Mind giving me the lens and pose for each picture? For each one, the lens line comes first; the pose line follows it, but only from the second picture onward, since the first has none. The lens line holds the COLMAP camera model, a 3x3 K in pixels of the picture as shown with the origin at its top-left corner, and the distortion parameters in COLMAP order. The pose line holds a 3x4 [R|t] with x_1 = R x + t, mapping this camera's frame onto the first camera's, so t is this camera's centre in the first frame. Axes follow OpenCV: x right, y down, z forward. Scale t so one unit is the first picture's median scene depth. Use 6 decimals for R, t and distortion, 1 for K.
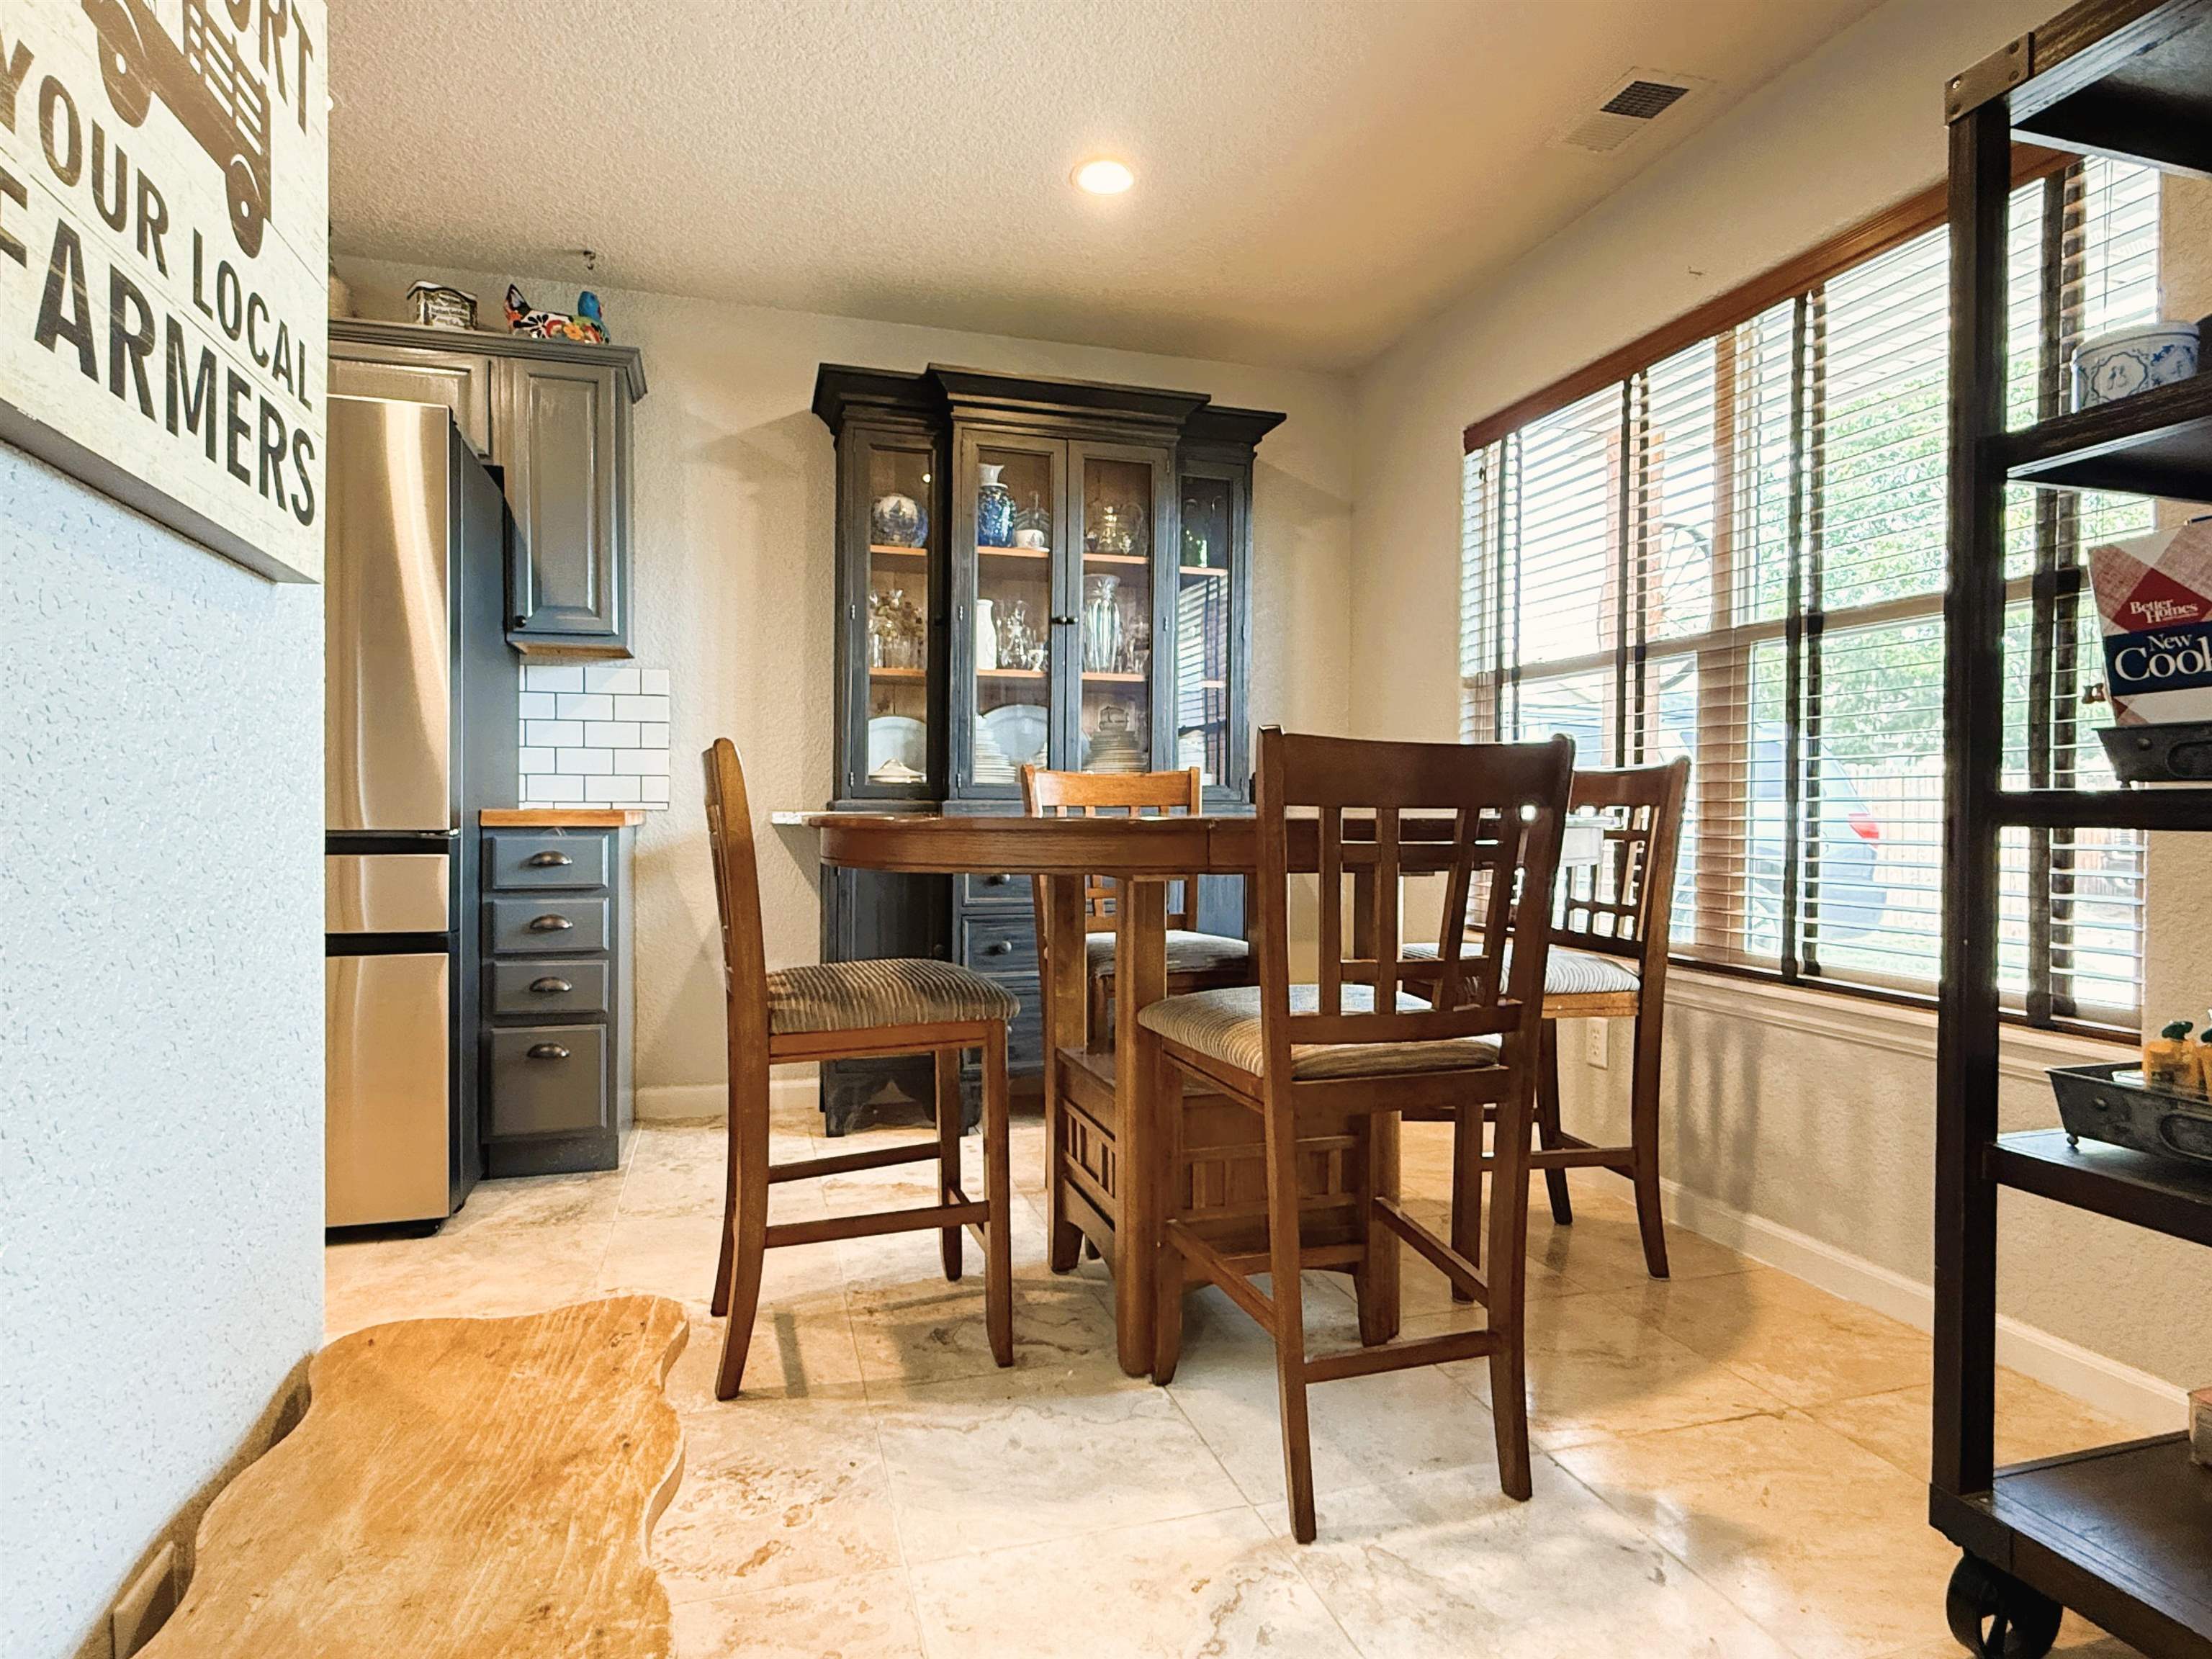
lens RADIAL K [[1193.6, 0, 1097.6], [0, 1193.6, 824.4], [0, 0, 1]] dist [0.000018, 0.001432]
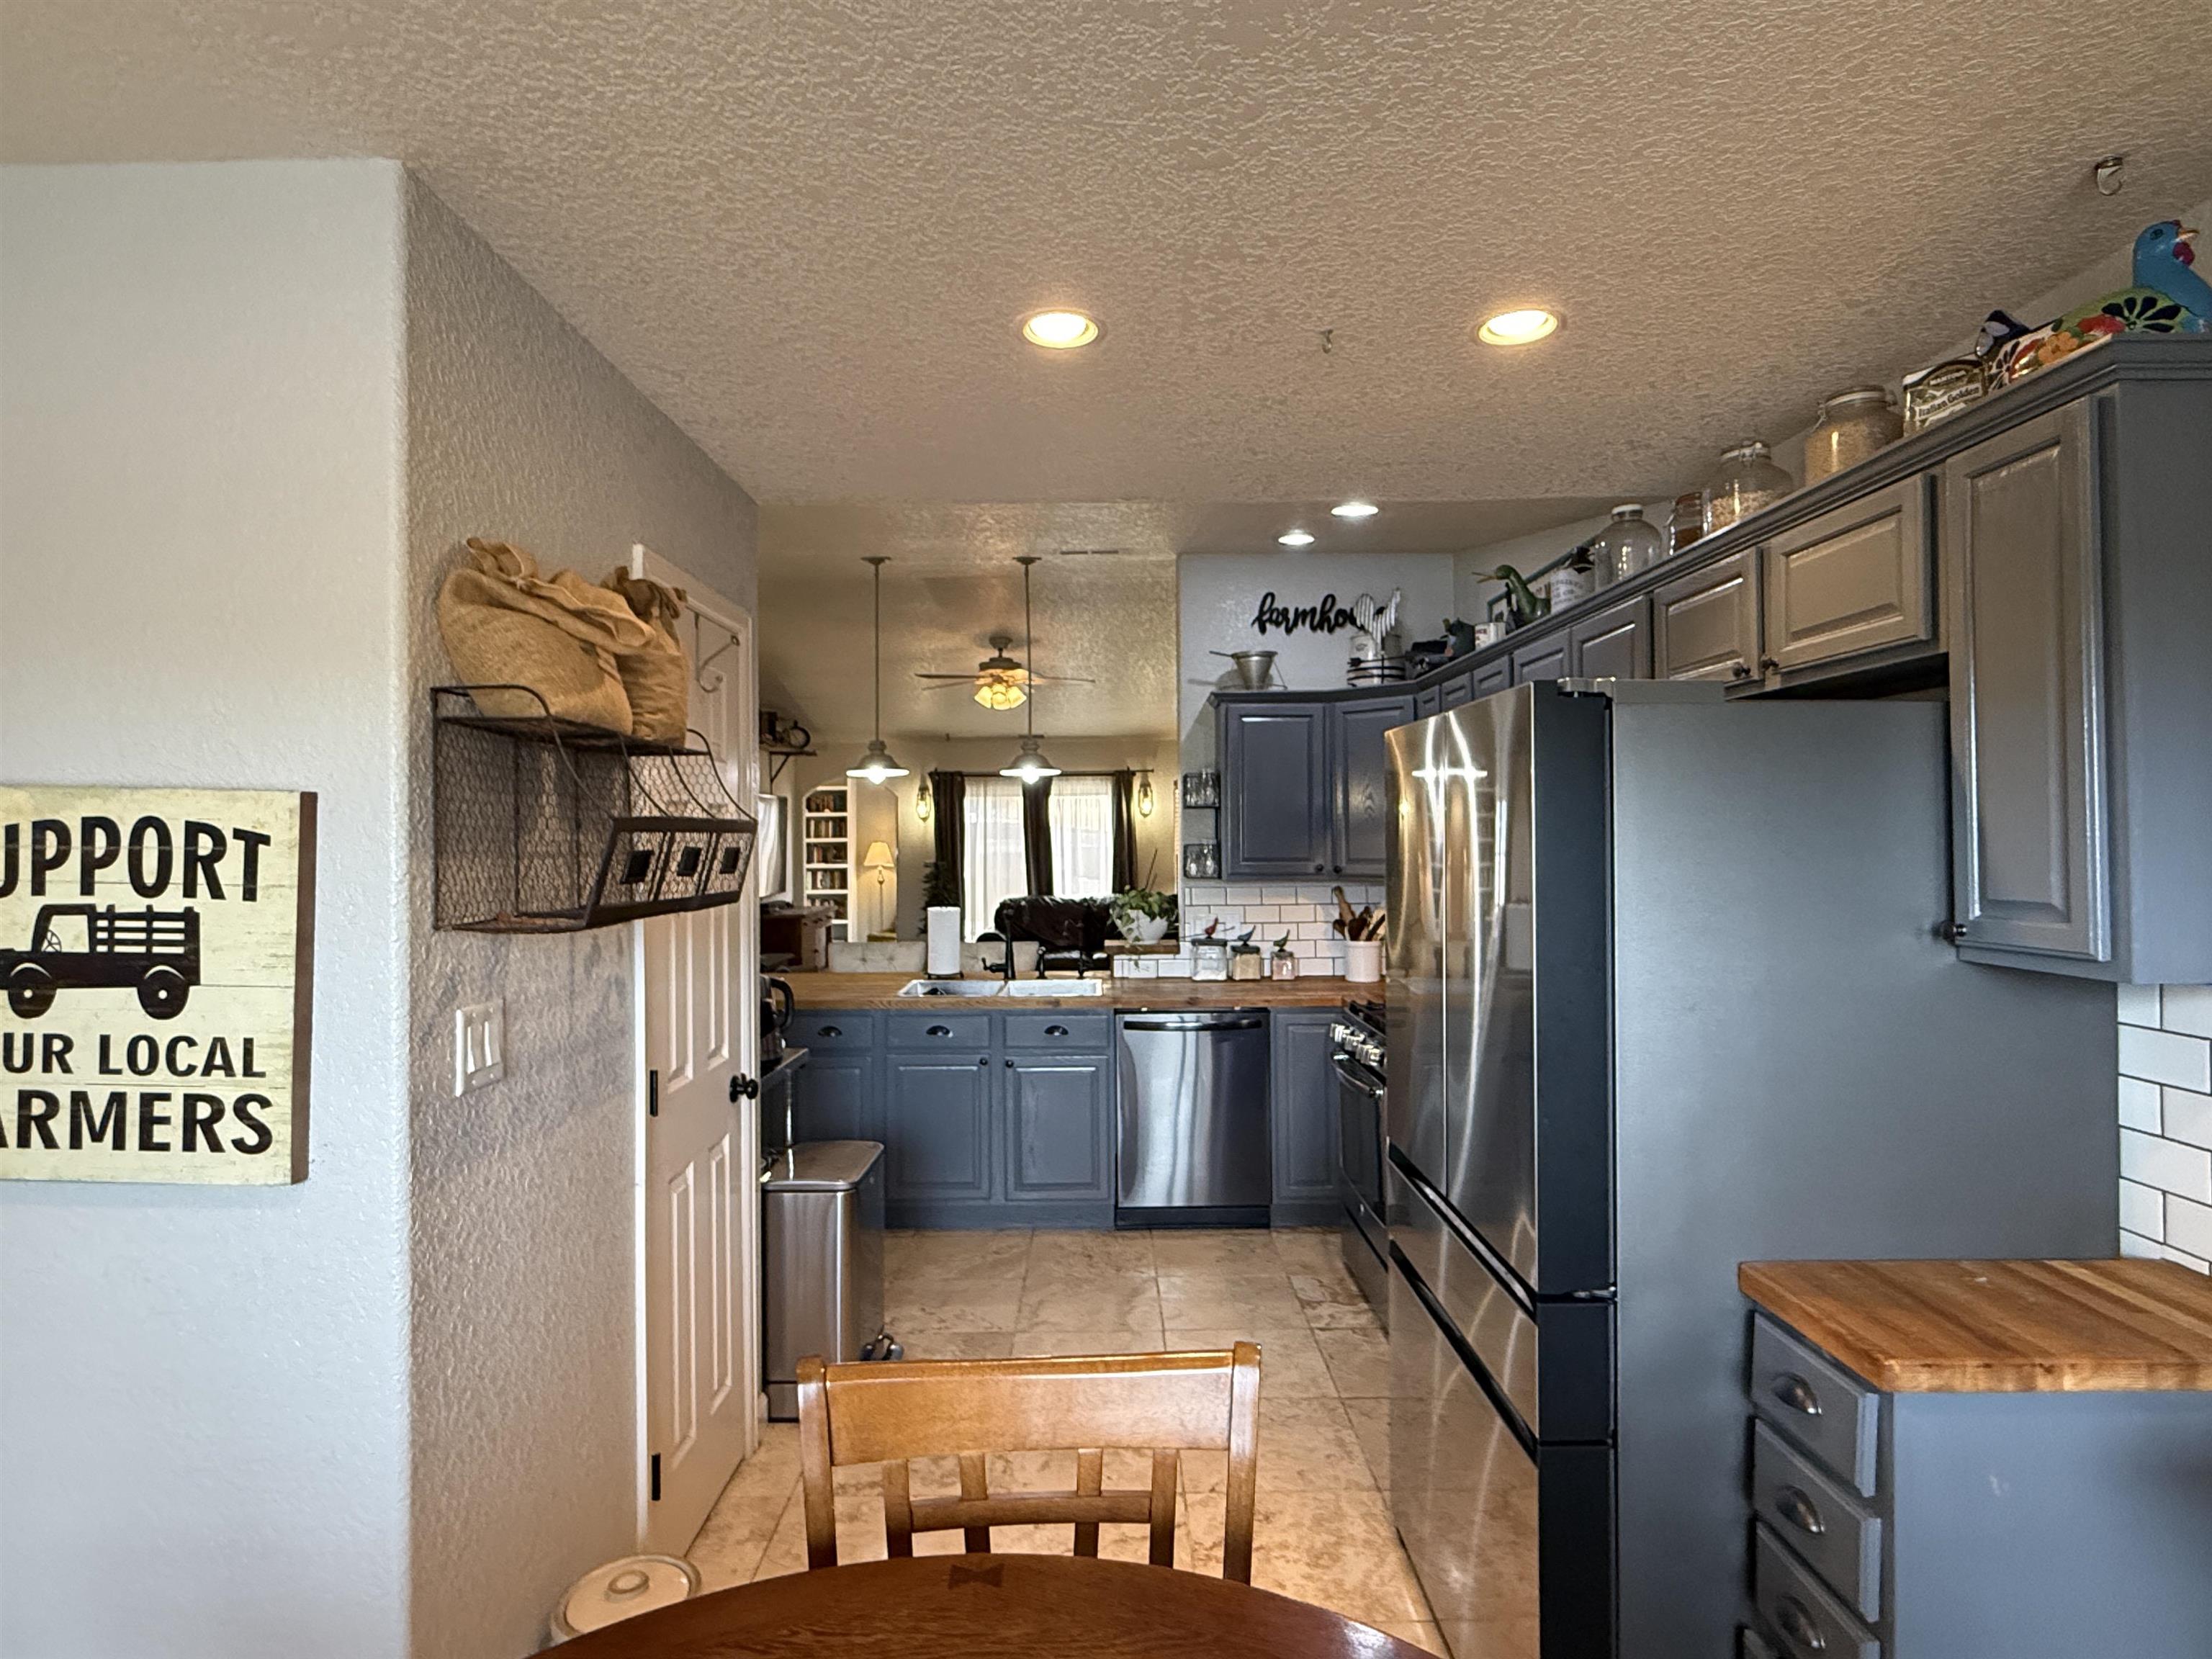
lens RADIAL K [[1193.6, 0, 1113.3], [0, 1193.6, 827.7], [0, 0, 1]] dist [0.000018, 0.001432]
pose [[-0.279726, -0.009385, -0.960034, 0.175174], [-0.009668, 0.999929, -0.006958, -0.231350], [0.960031, 0.007336, -0.279797, 0.858031]]
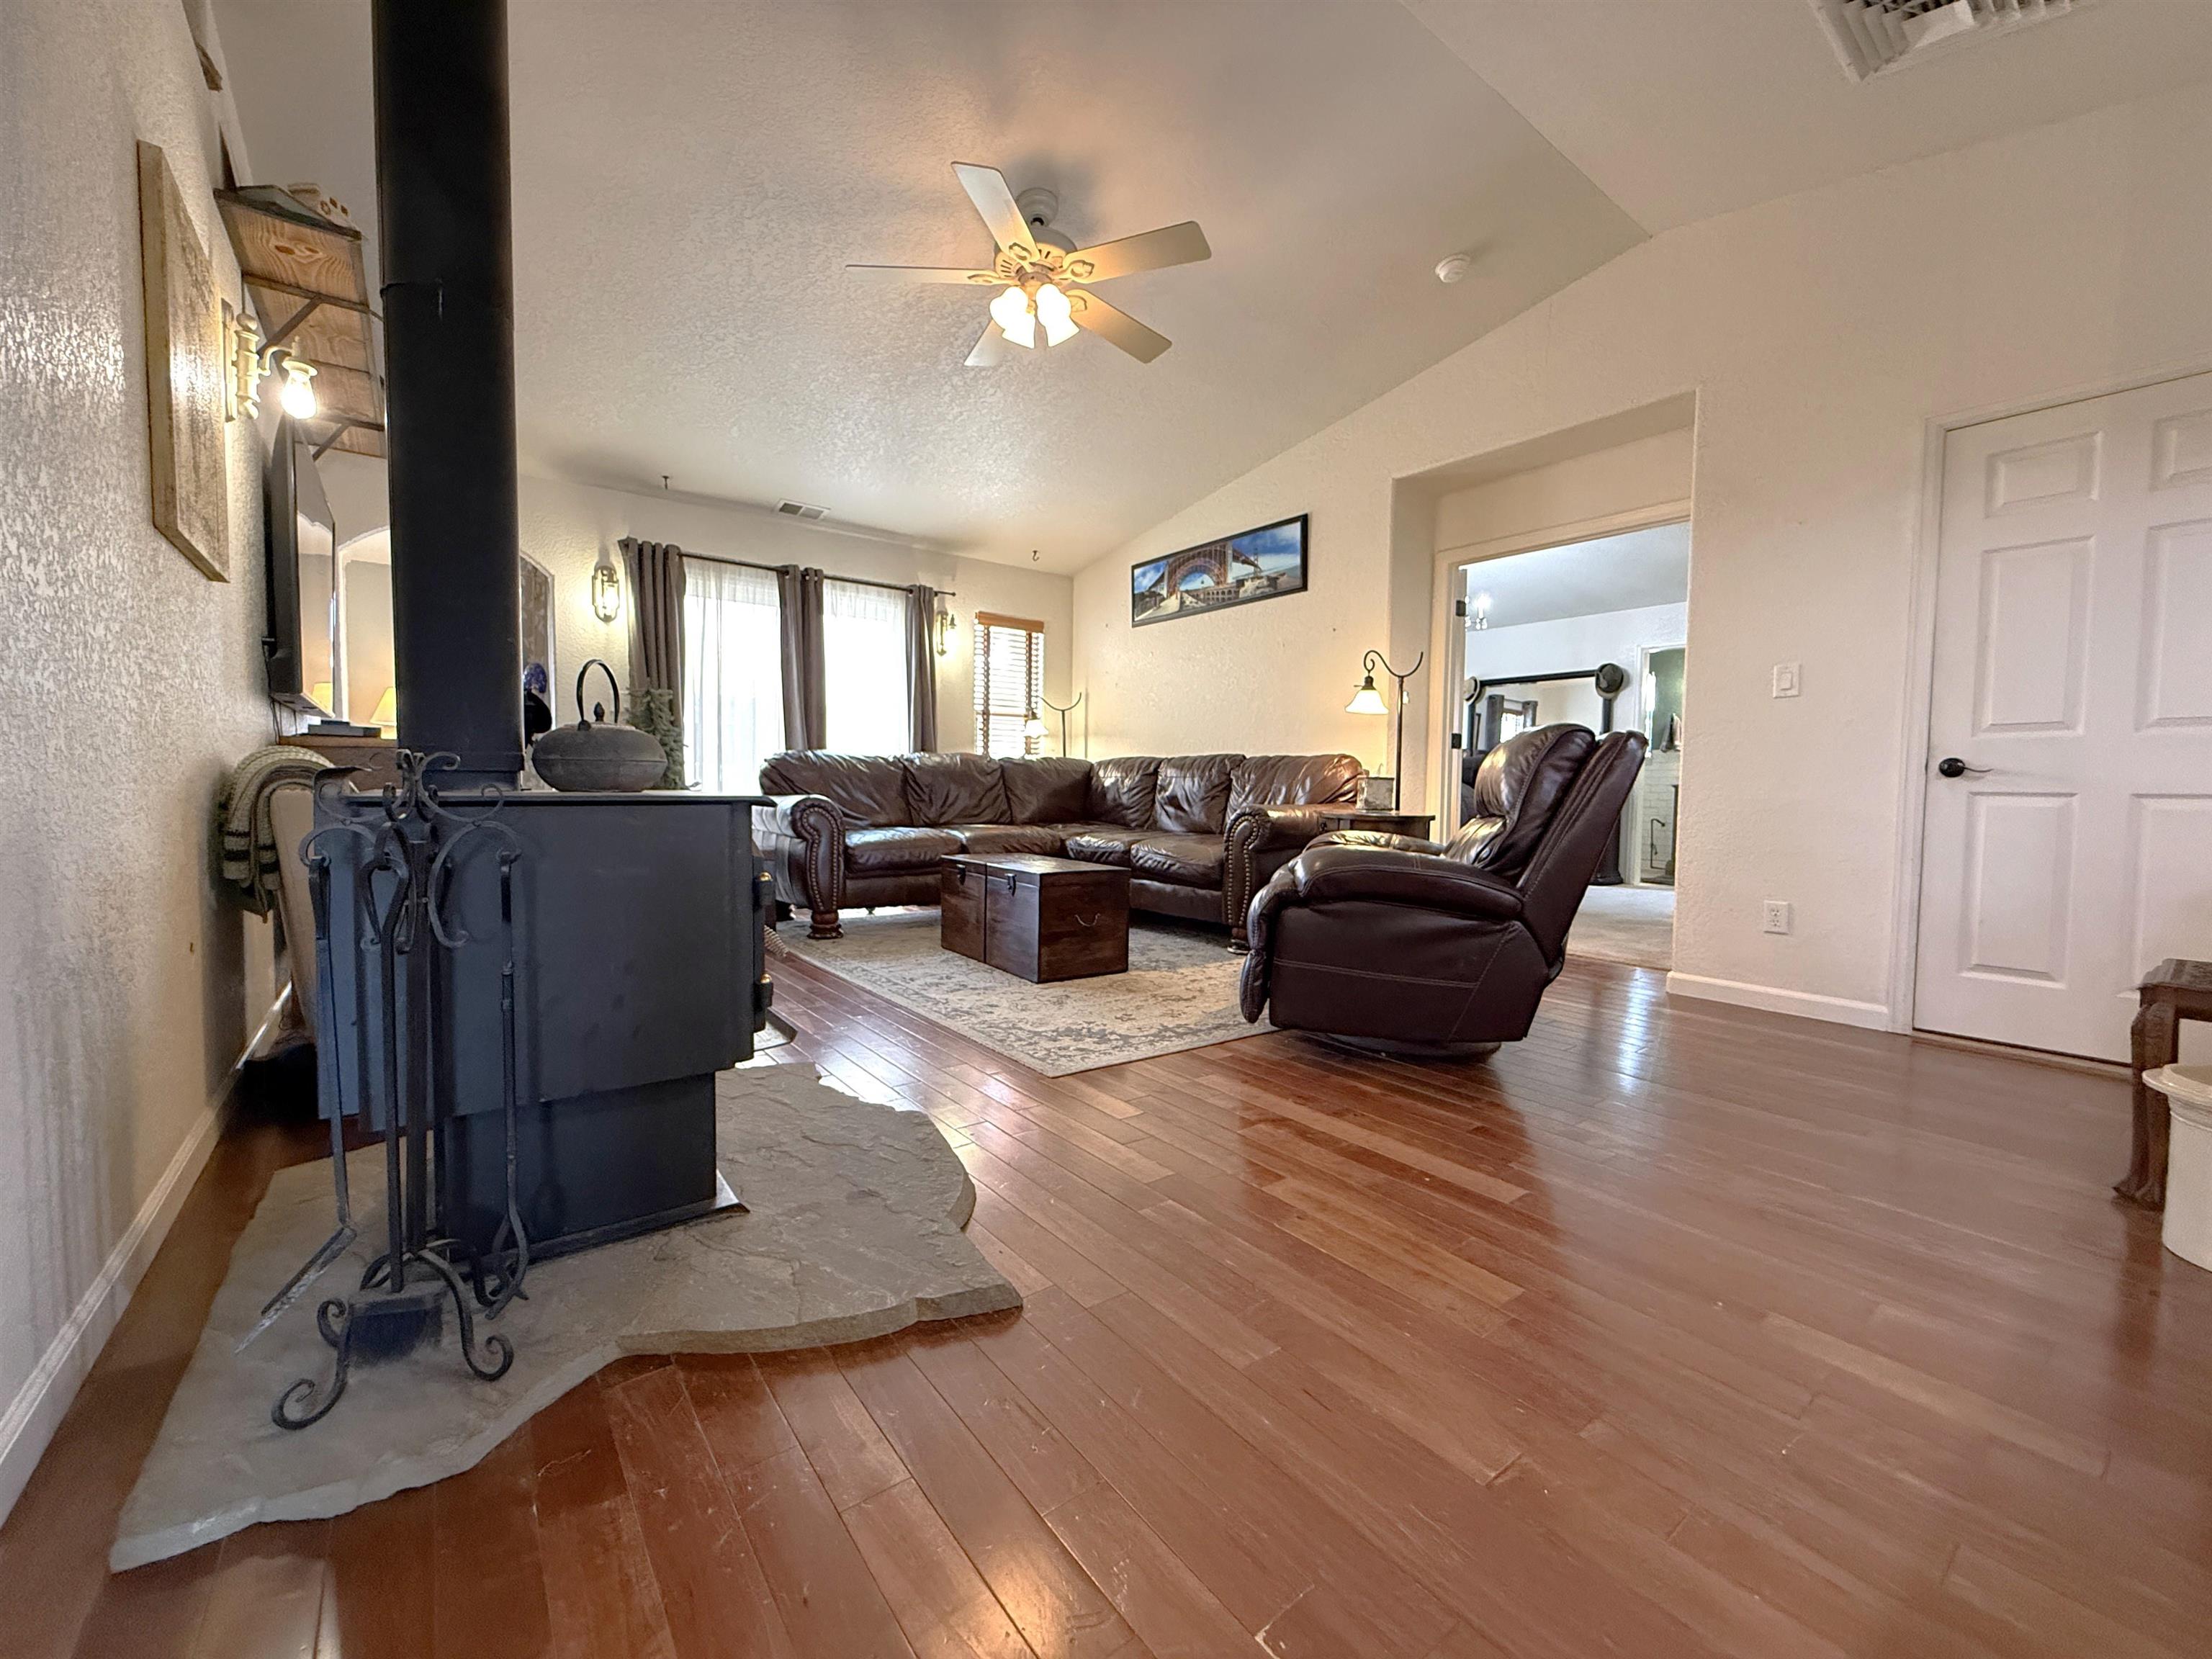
lens RADIAL K [[880.1, 0, 1112.1], [0, 880.1, 827.5], [0, 0, 1]] dist [0.000843, -0.000722]
pose [[0.352188, 0.047721, -0.934712, -1.472636], [-0.028784, 0.998779, 0.040146, 0.038988], [0.935487, 0.012766, 0.353132, -0.554737]]
